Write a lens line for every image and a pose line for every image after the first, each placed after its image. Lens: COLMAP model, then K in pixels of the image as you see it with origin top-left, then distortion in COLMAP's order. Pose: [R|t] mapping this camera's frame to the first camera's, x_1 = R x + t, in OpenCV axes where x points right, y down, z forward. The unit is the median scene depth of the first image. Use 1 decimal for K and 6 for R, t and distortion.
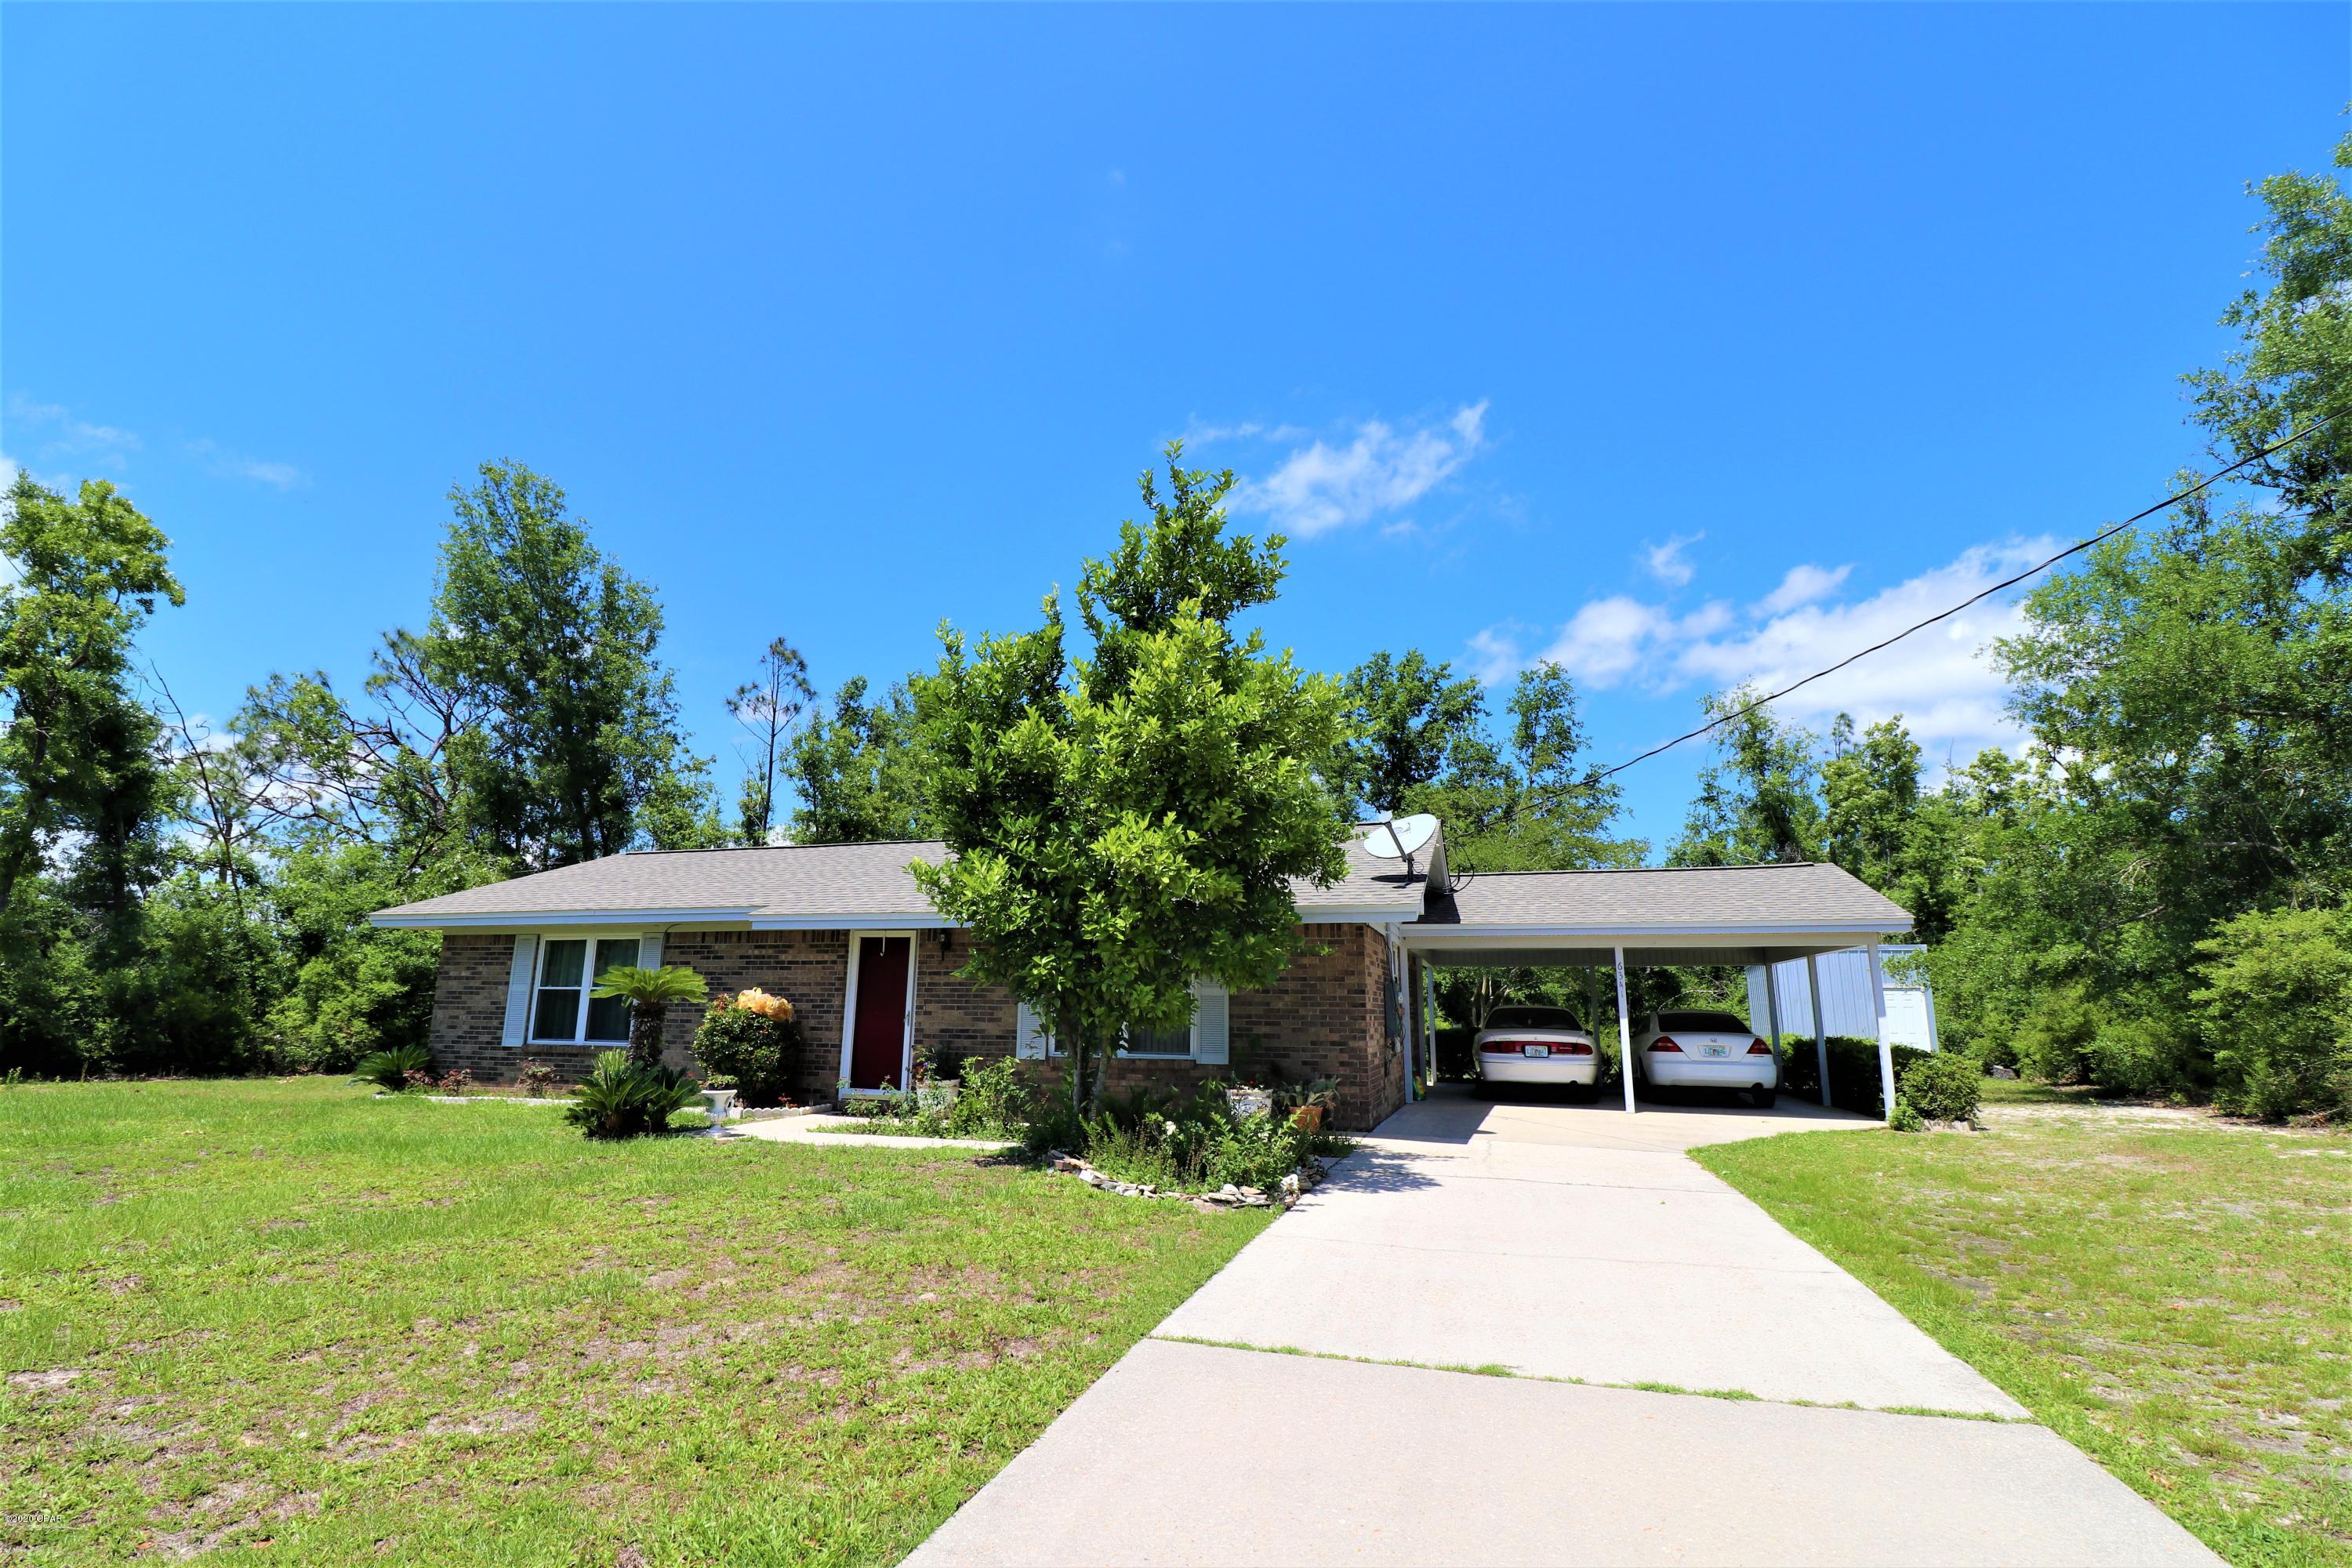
lens RADIAL K [[1090.5, 0, 1176.2], [0, 1090.5, 789.7], [0, 0, 1]] dist [-0.002304, -0.000313]
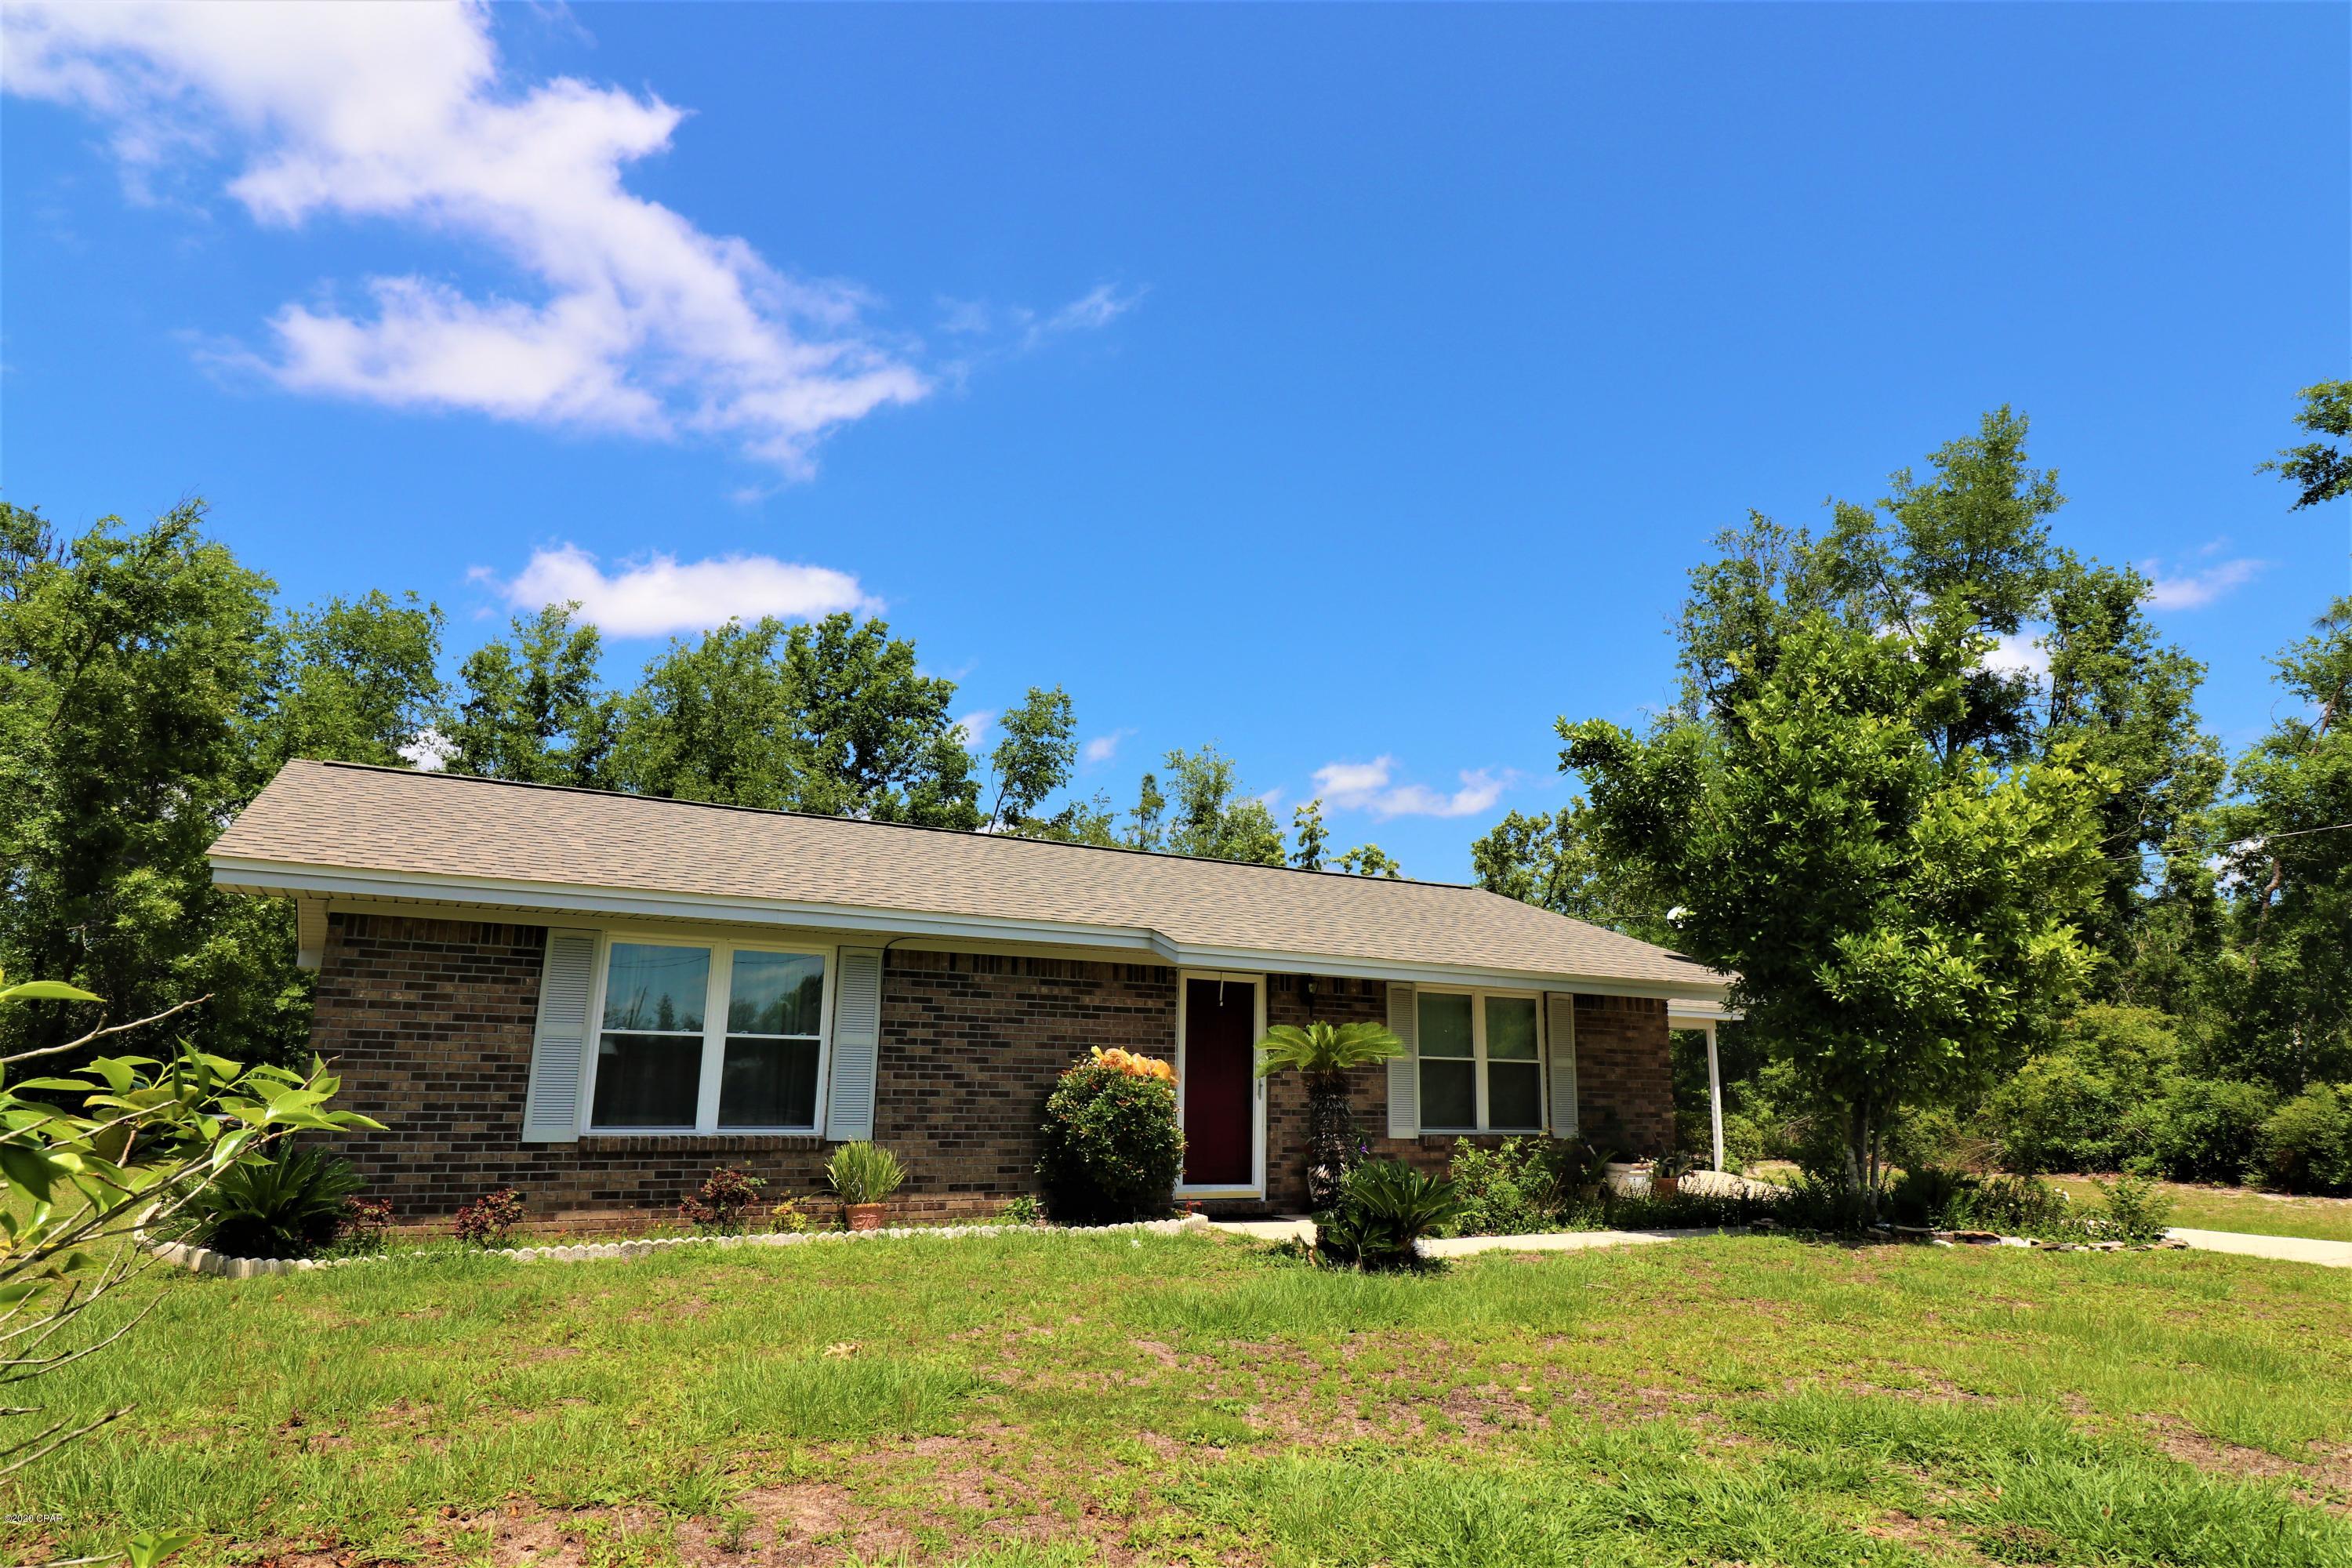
lens RADIAL K [[1411.4, 0, 1178.1], [0, 1411.4, 777.2], [0, 0, 1]] dist [0.005380, 0.000257]
pose [[0.681991, 0.155452, 0.714649, -0.963997], [-0.160082, 0.985184, -0.061533, 0.059428], [-0.713627, -0.072437, 0.696771, 0.341240]]
